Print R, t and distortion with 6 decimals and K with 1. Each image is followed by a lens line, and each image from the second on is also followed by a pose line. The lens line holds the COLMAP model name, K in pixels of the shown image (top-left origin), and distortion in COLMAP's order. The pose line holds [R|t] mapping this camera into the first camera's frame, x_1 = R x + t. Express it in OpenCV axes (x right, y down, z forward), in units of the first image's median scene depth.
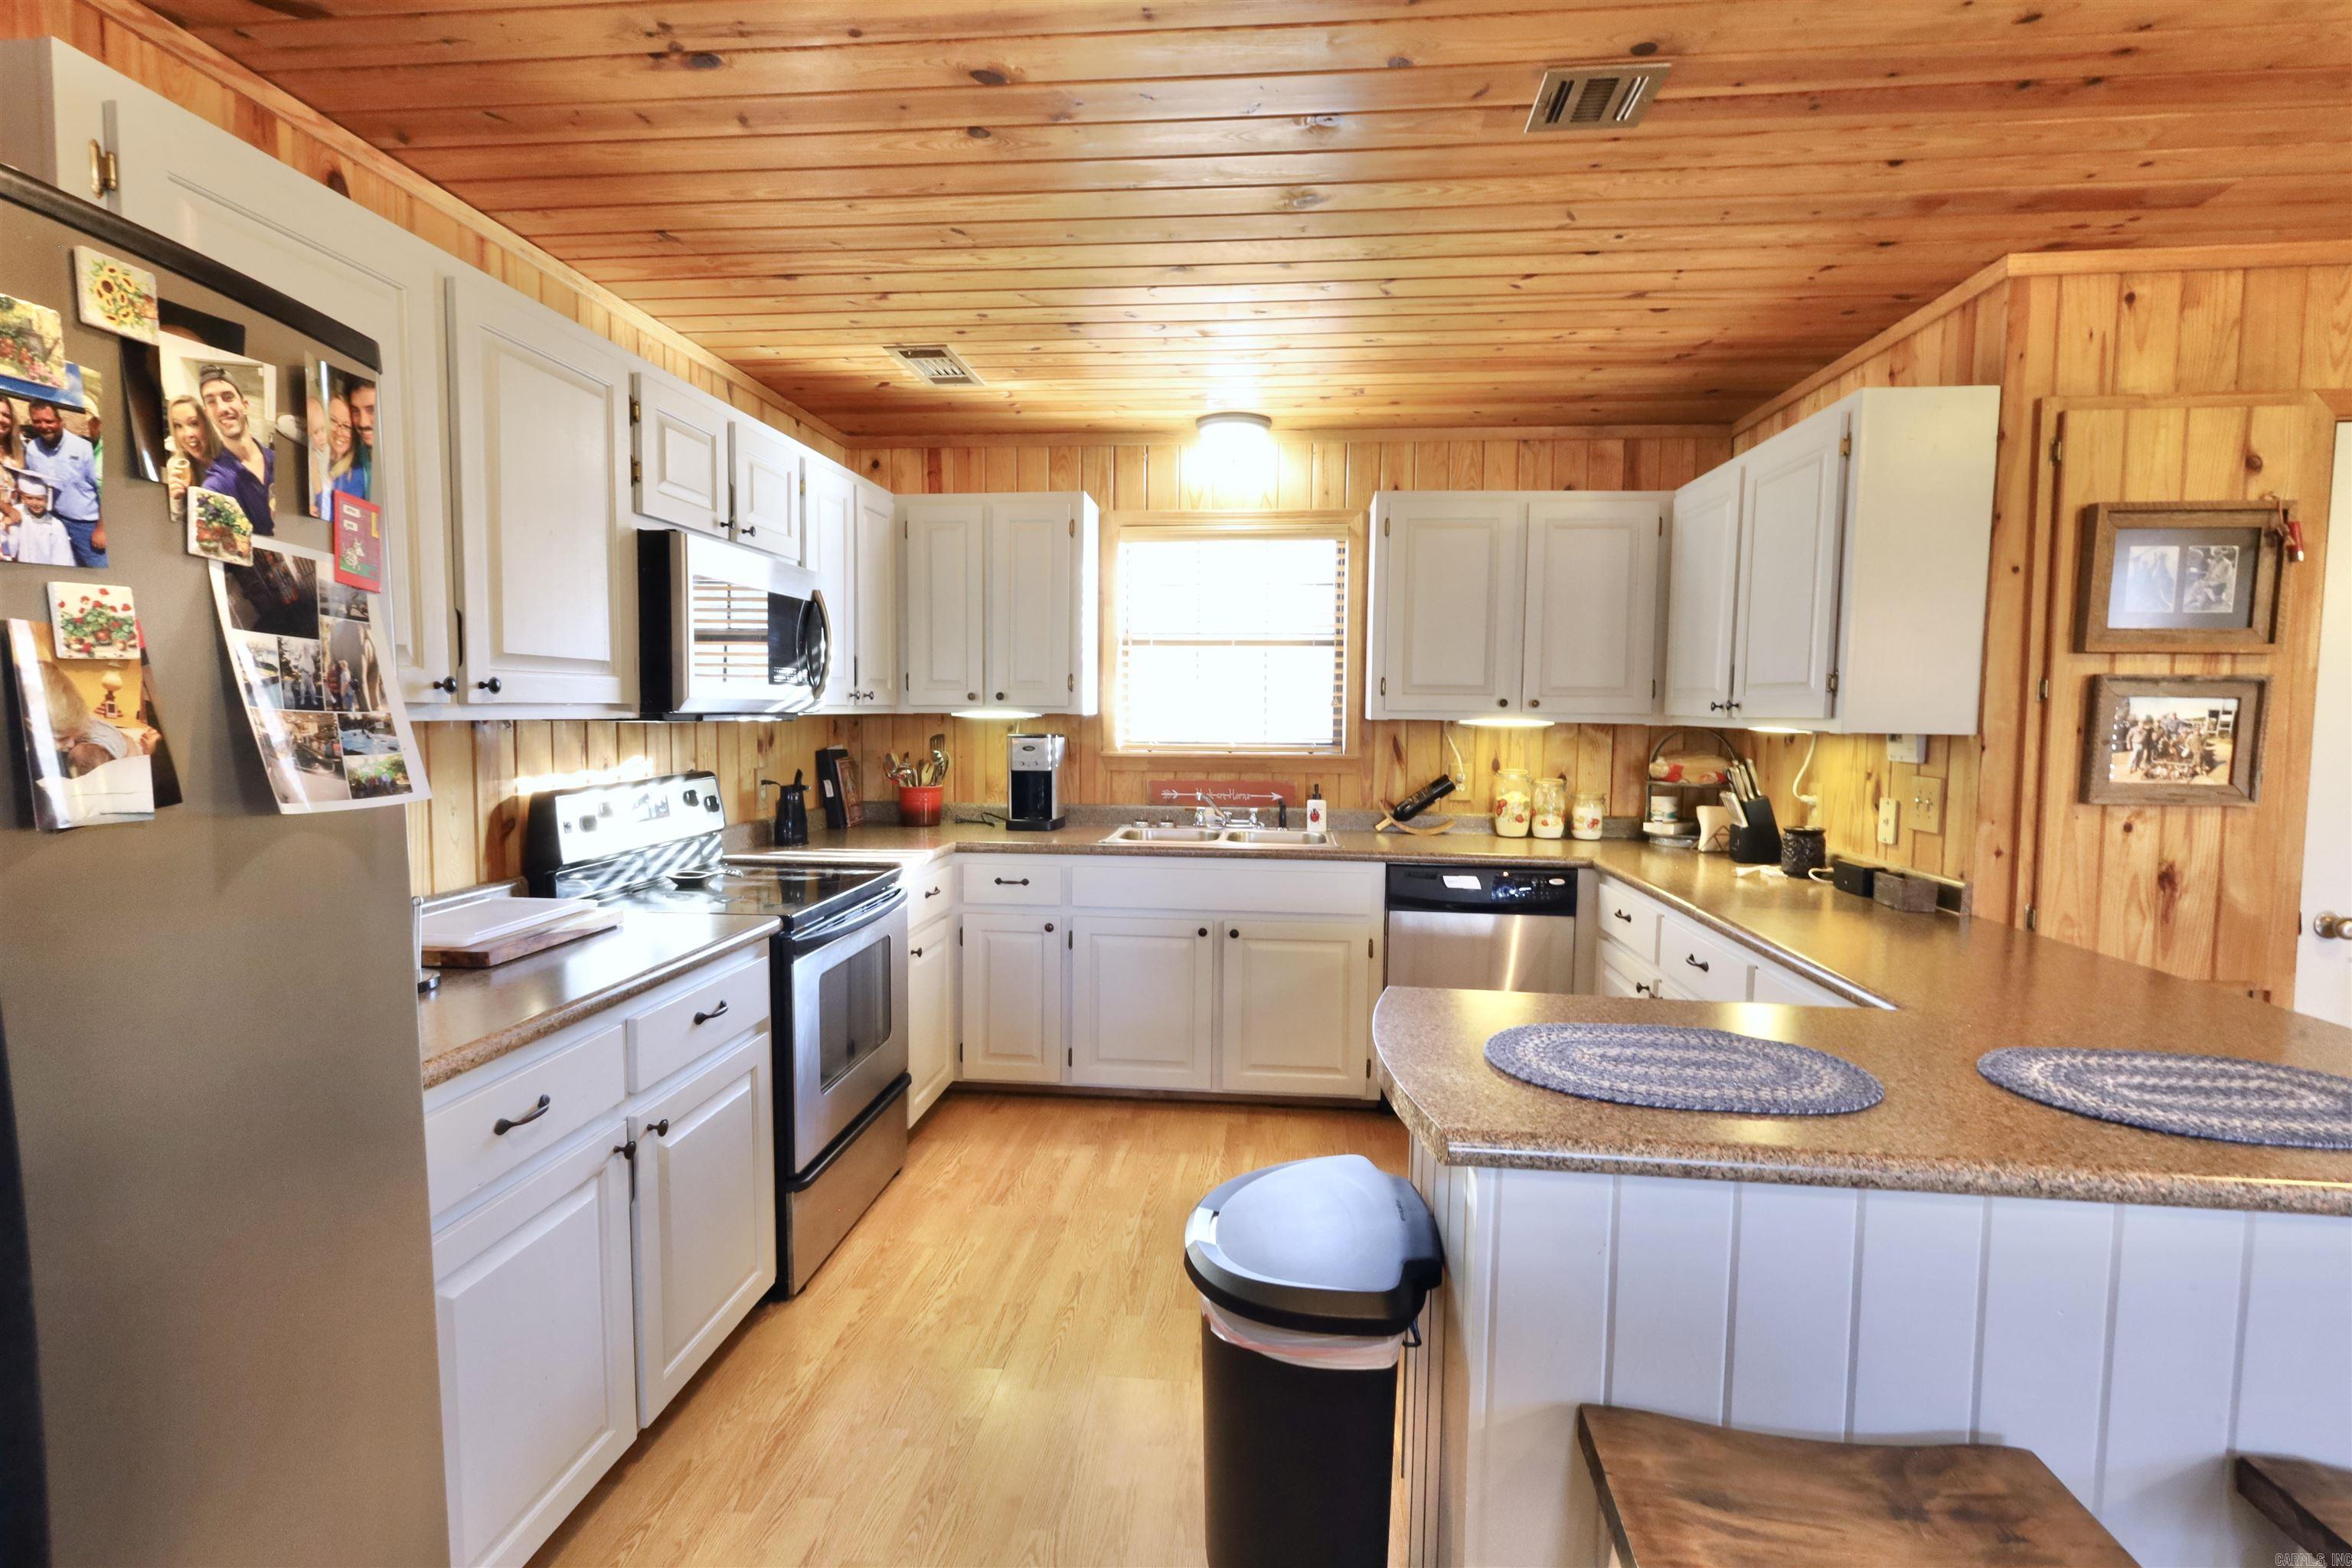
lens RADIAL K [[1092.5, 0, 1173.3], [0, 1092.5, 784.4], [0, 0, 1]] dist [-0.000886, 0.001682]
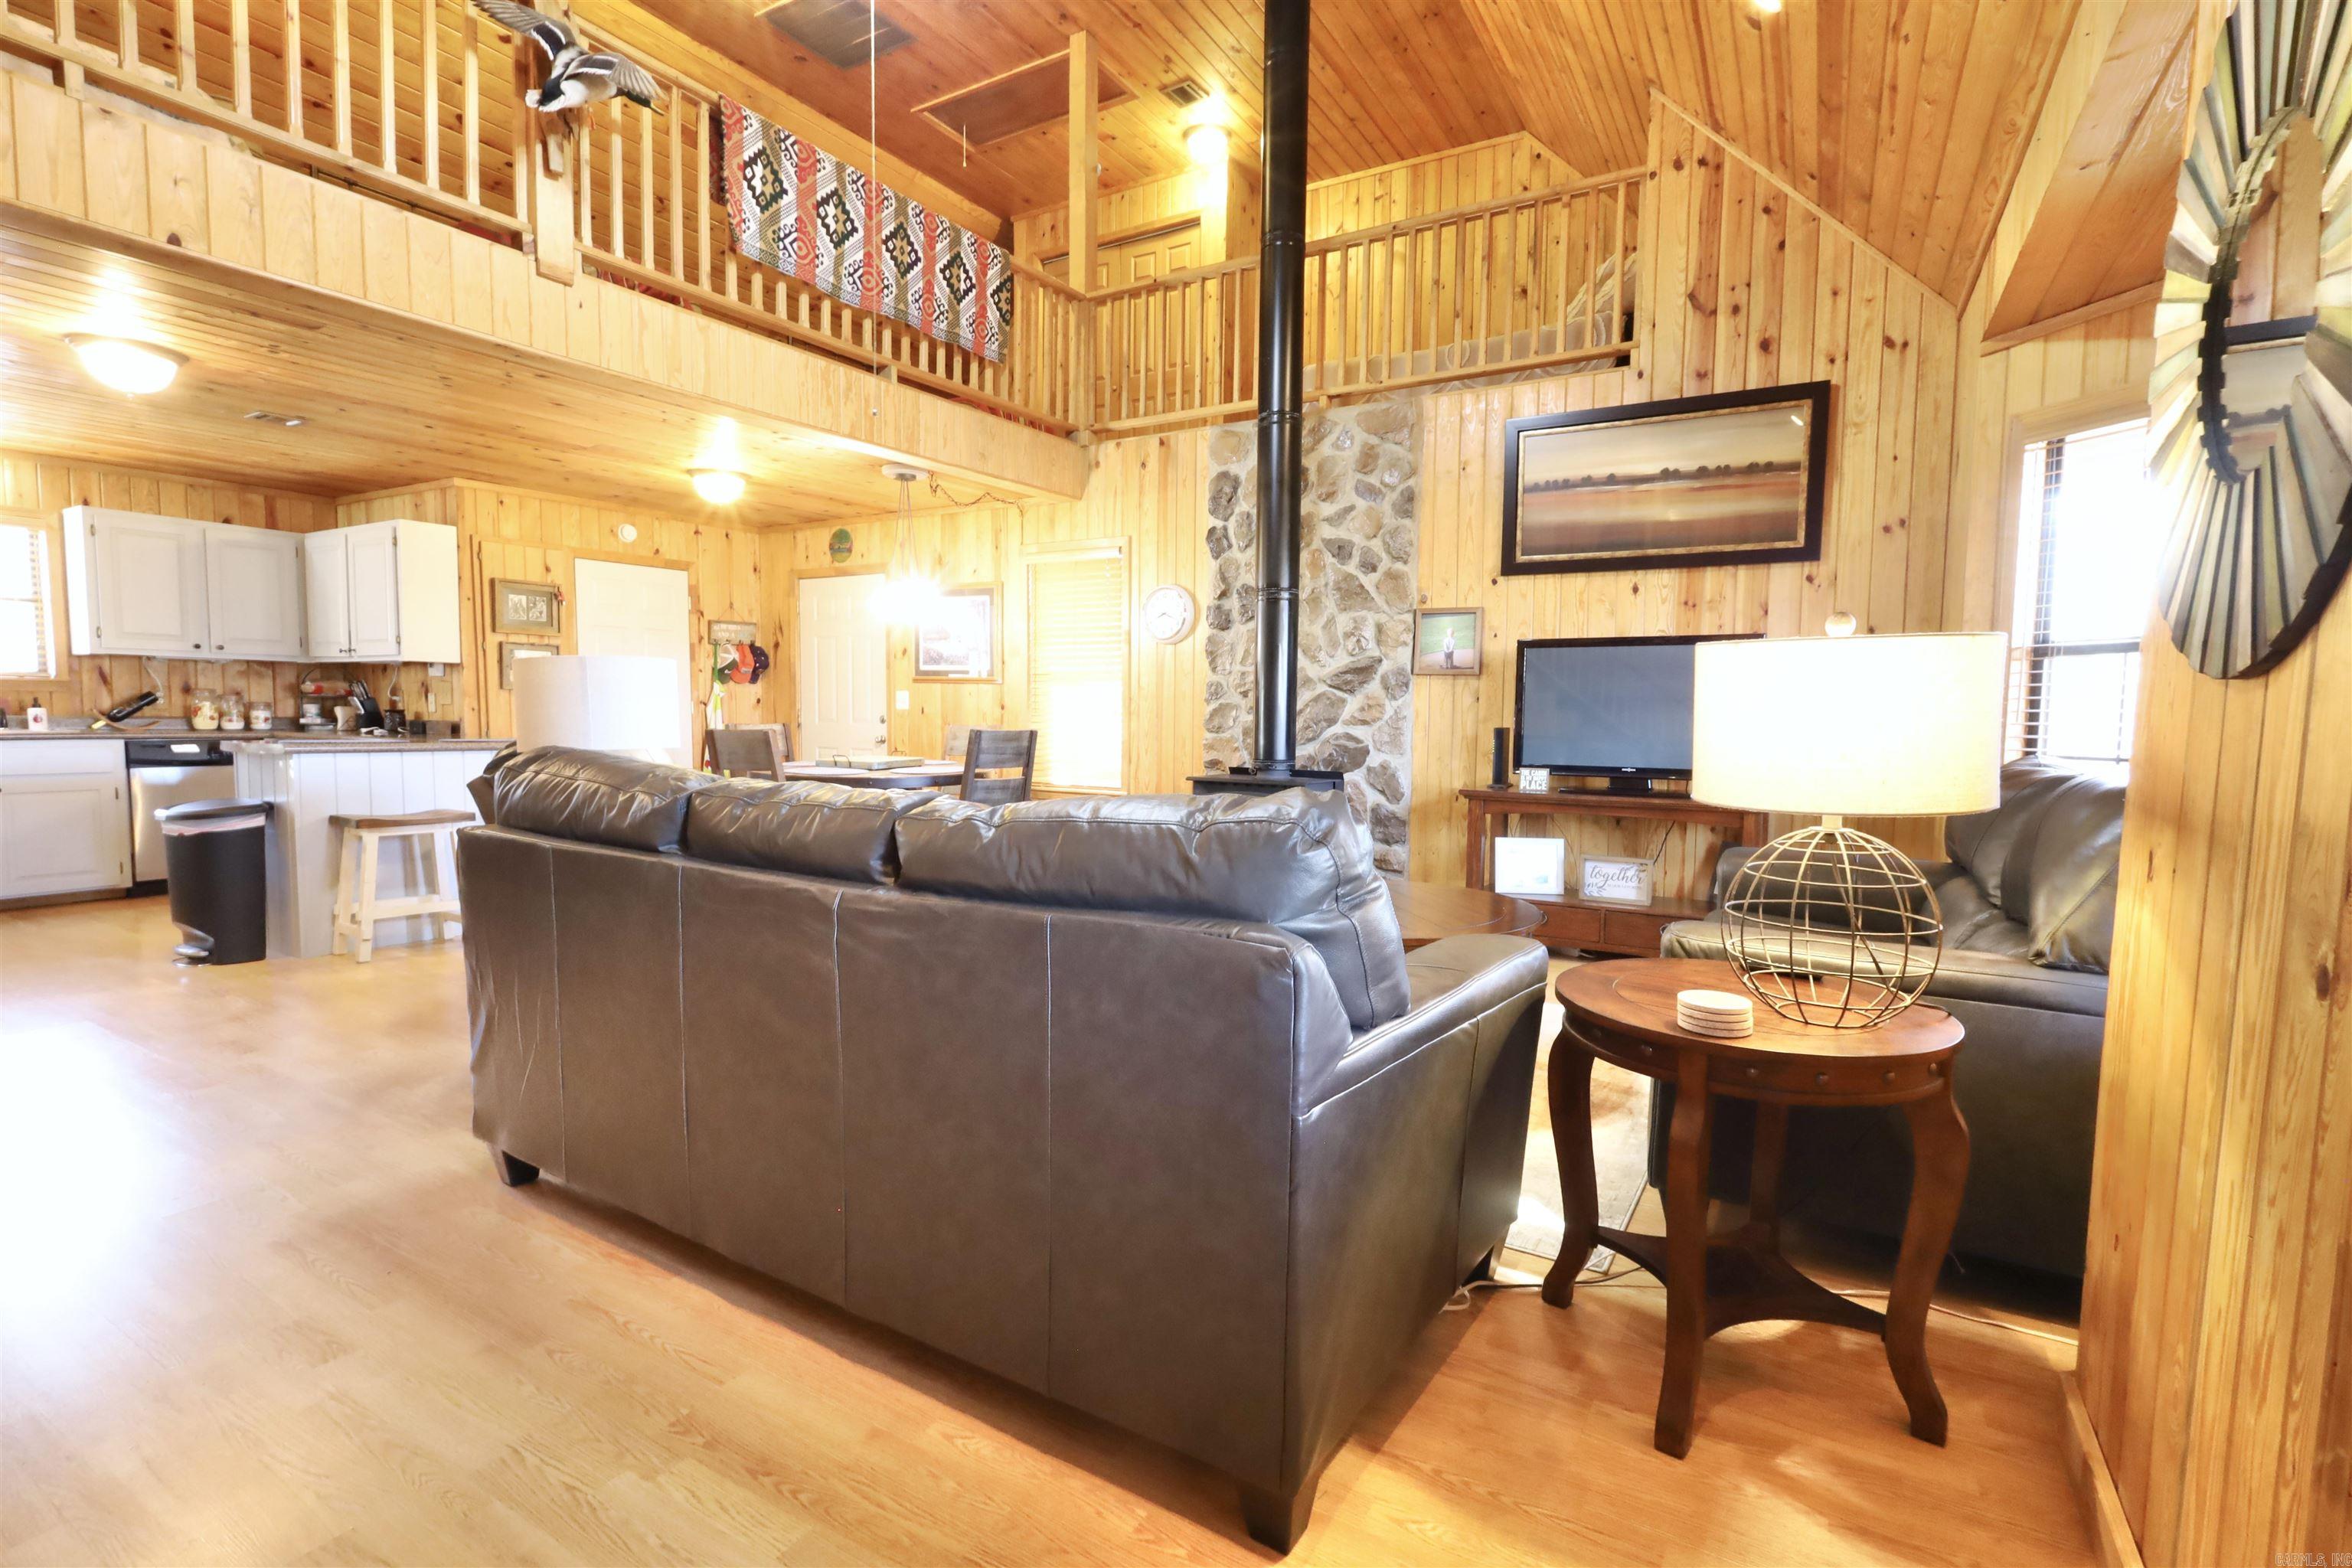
lens RADIAL K [[1092.5, 0, 1181.7], [0, 1092.5, 789.8], [0, 0, 1]] dist [-0.000886, 0.001682]
pose [[0.427489, -0.073251, 0.901048, -0.886569], [0.054096, 0.996998, 0.055386, 0.204873], [-0.902401, 0.025066, 0.430168, -1.649874]]
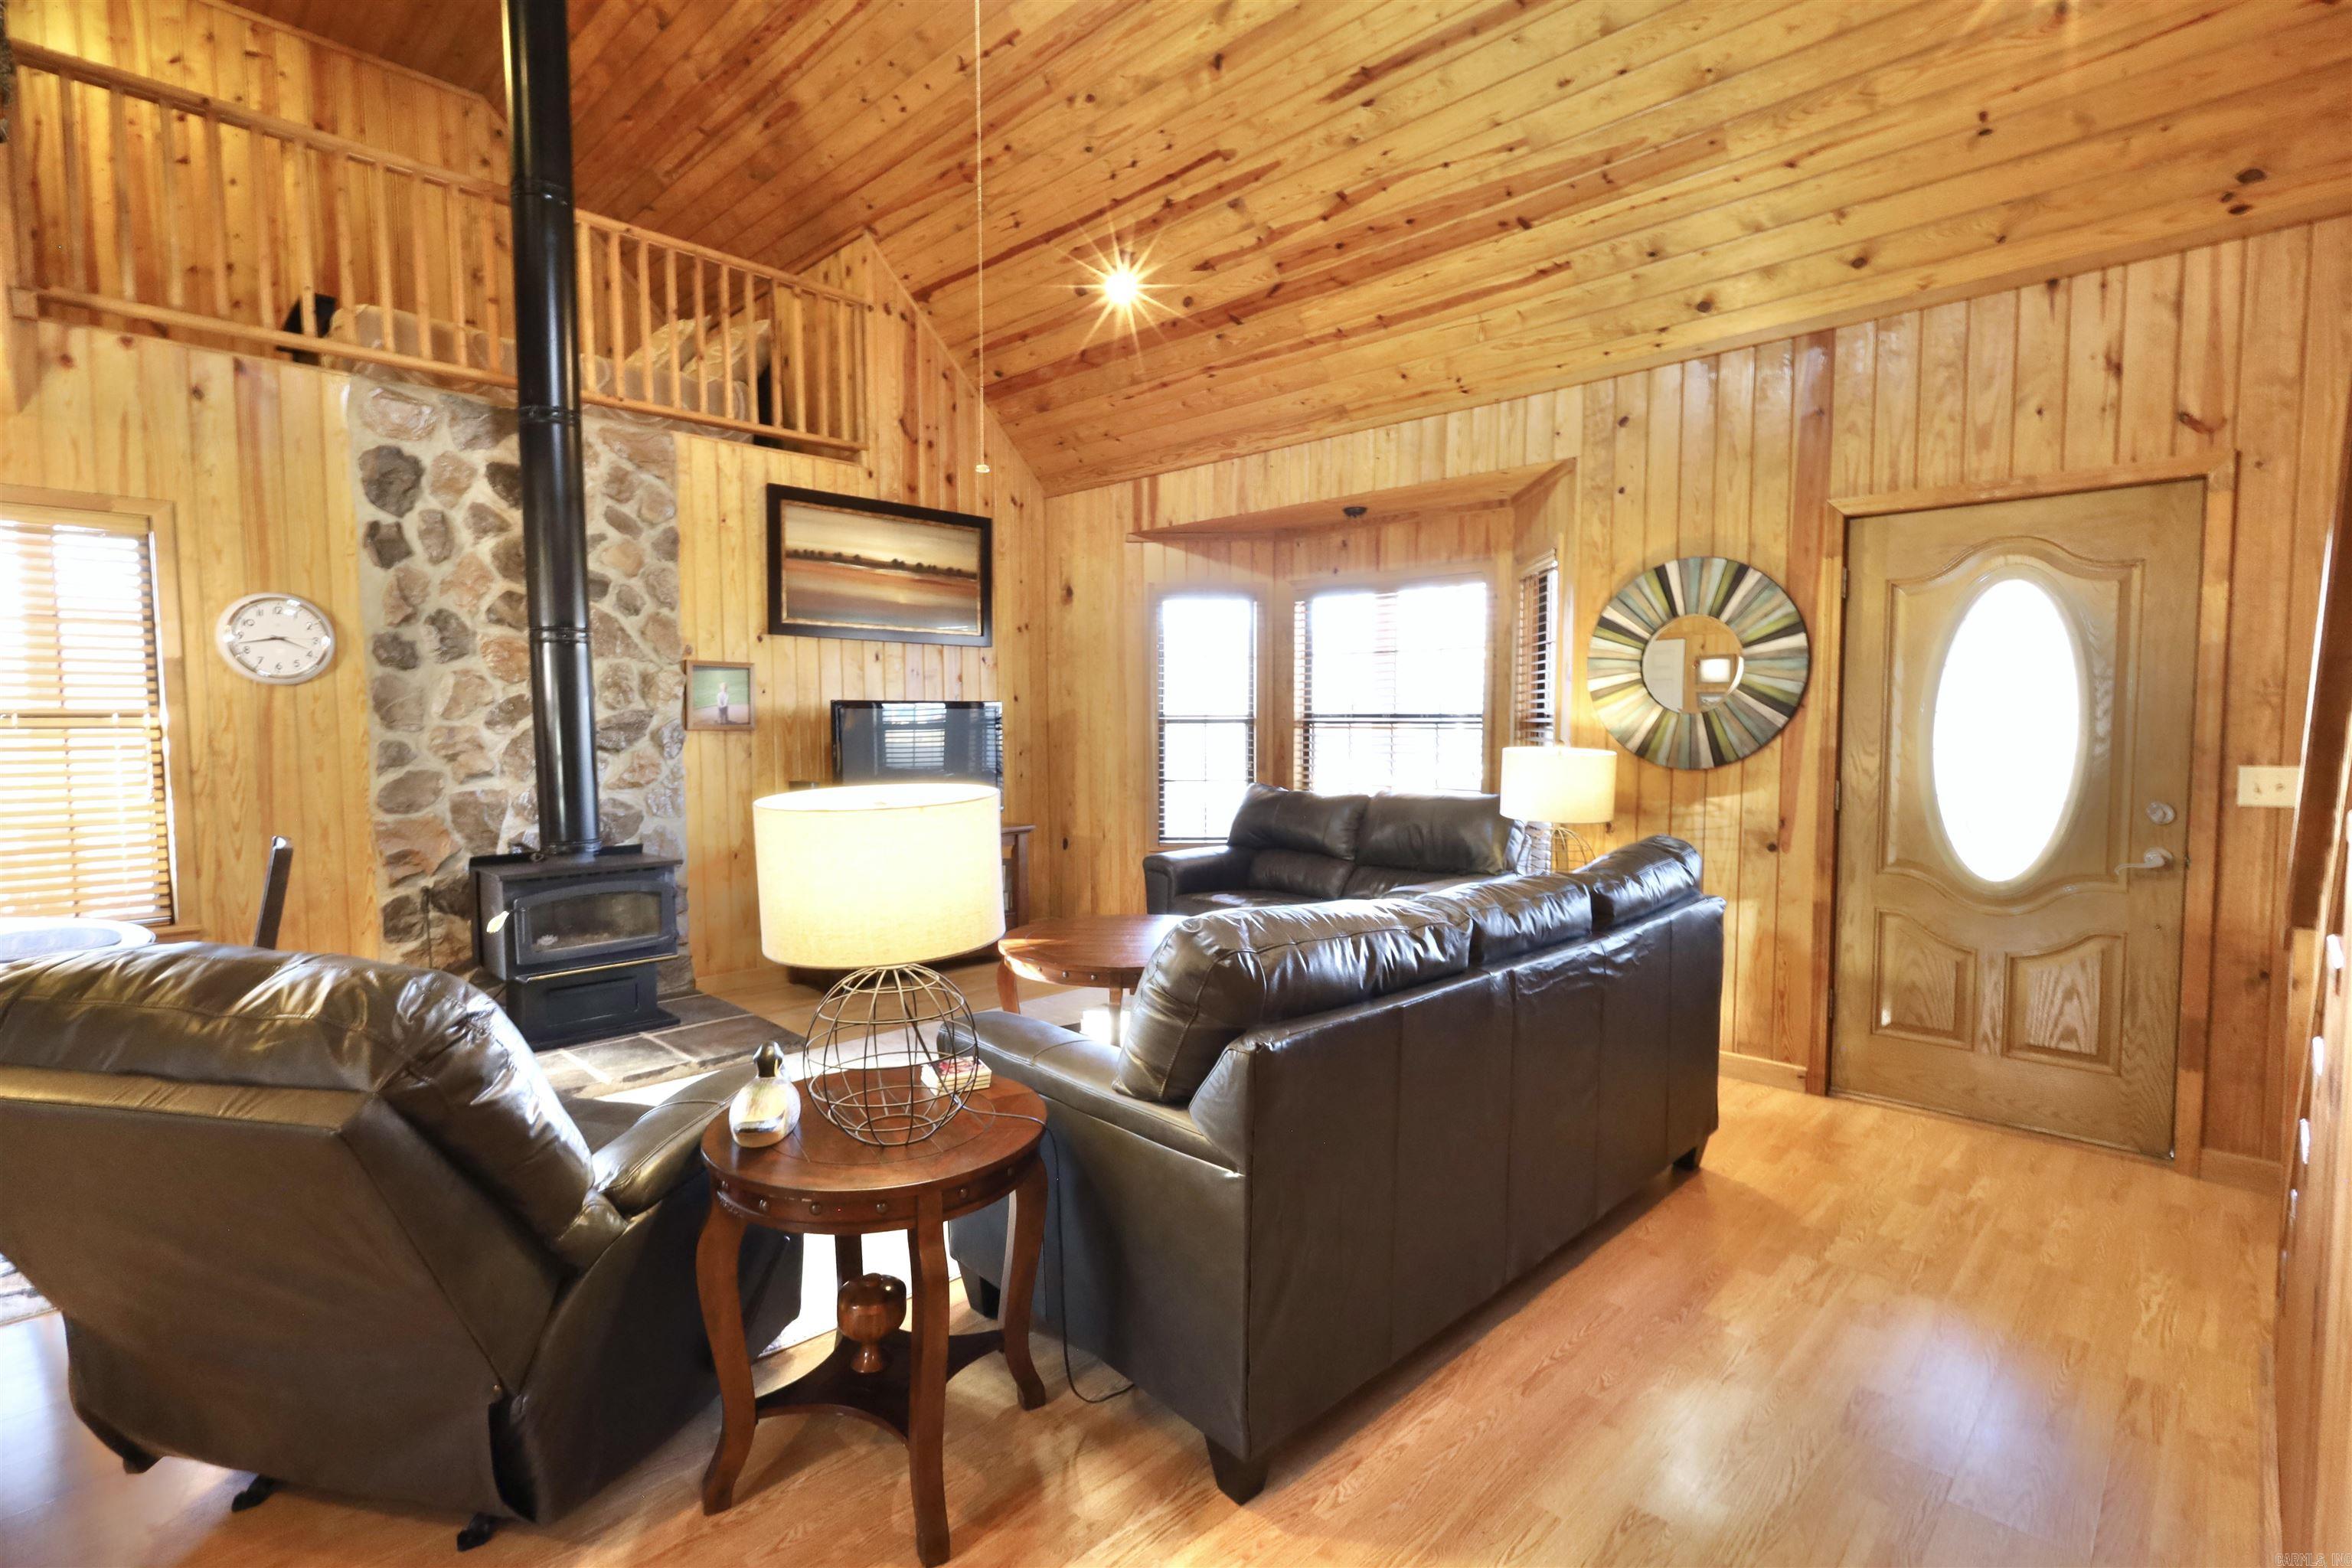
lens RADIAL K [[1092.5, 0, 1178.3], [0, 1092.5, 787.4], [0, 0, 1]] dist [-0.000886, 0.001682]
pose [[-0.780448, -0.048252, 0.623356, -0.677503], [0.036002, 0.991895, 0.121854, 0.004118], [-0.624184, 0.117543, -0.772385, -0.060163]]
